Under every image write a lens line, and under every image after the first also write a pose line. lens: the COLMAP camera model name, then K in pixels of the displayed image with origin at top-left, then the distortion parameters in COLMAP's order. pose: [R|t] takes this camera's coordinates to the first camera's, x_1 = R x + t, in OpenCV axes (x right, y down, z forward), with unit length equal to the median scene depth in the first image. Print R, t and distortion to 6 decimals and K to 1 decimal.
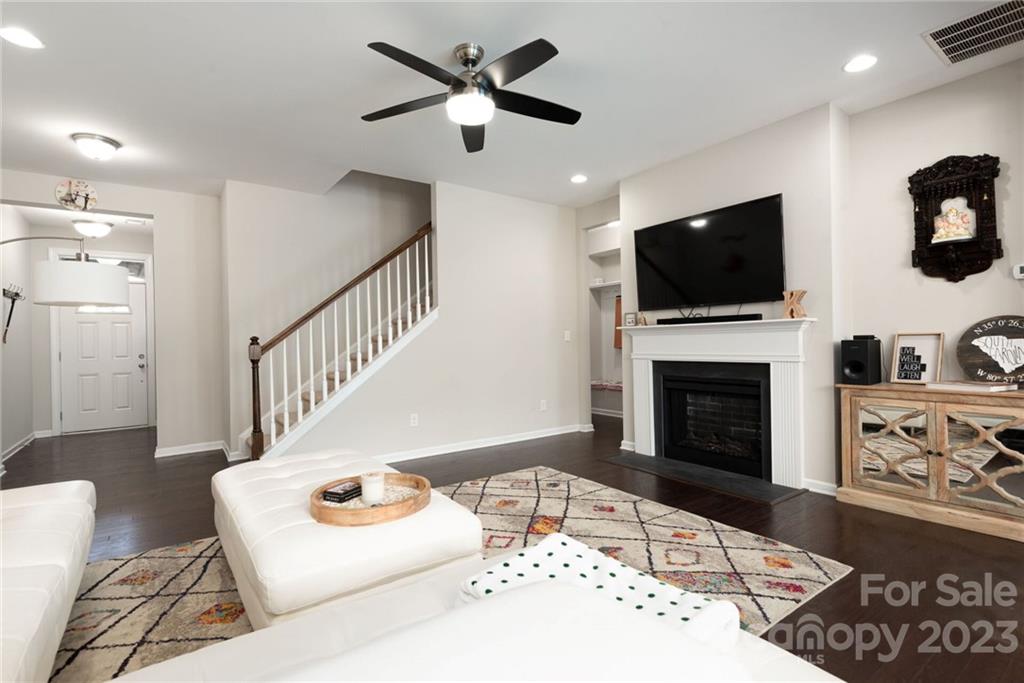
lens RADIAL K [[487.3, 0, 516.7], [0, 487.3, 336.4], [0, 0, 1]] dist [0.018691, -0.006062]
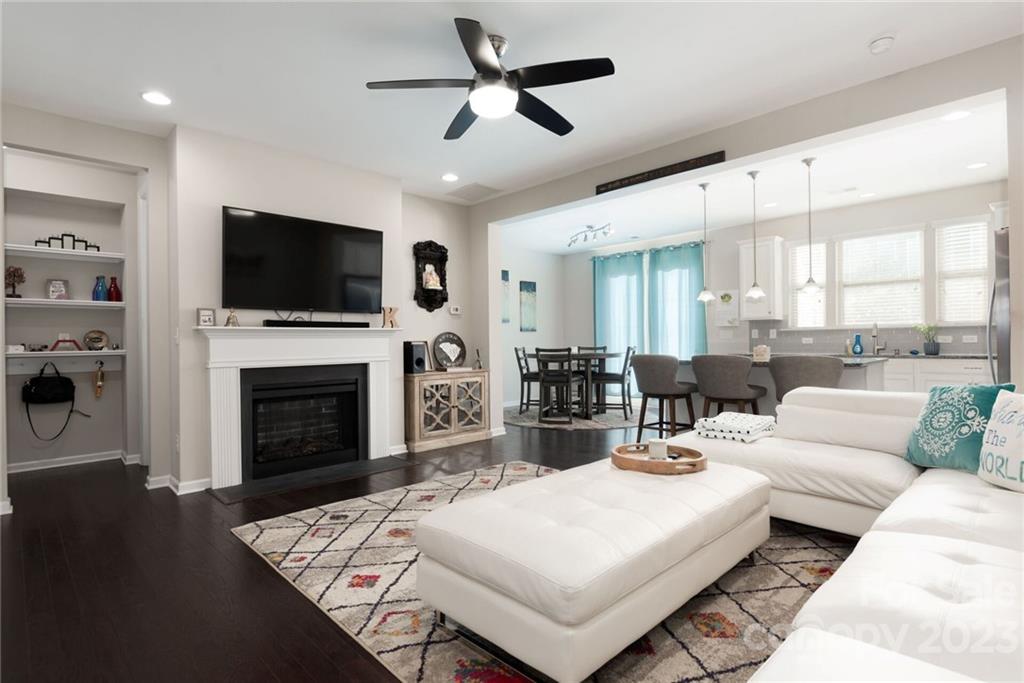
lens RADIAL K [[512.8, 0, 520.2], [0, 512.8, 336.4], [0, 0, 1]] dist [0.015349, -0.000124]
pose [[-0.151237, 0.029938, 0.988044, -0.992617], [0.004403, 0.999552, -0.029613, 0.033415], [-0.988488, -0.000128, -0.151301, 0.987846]]
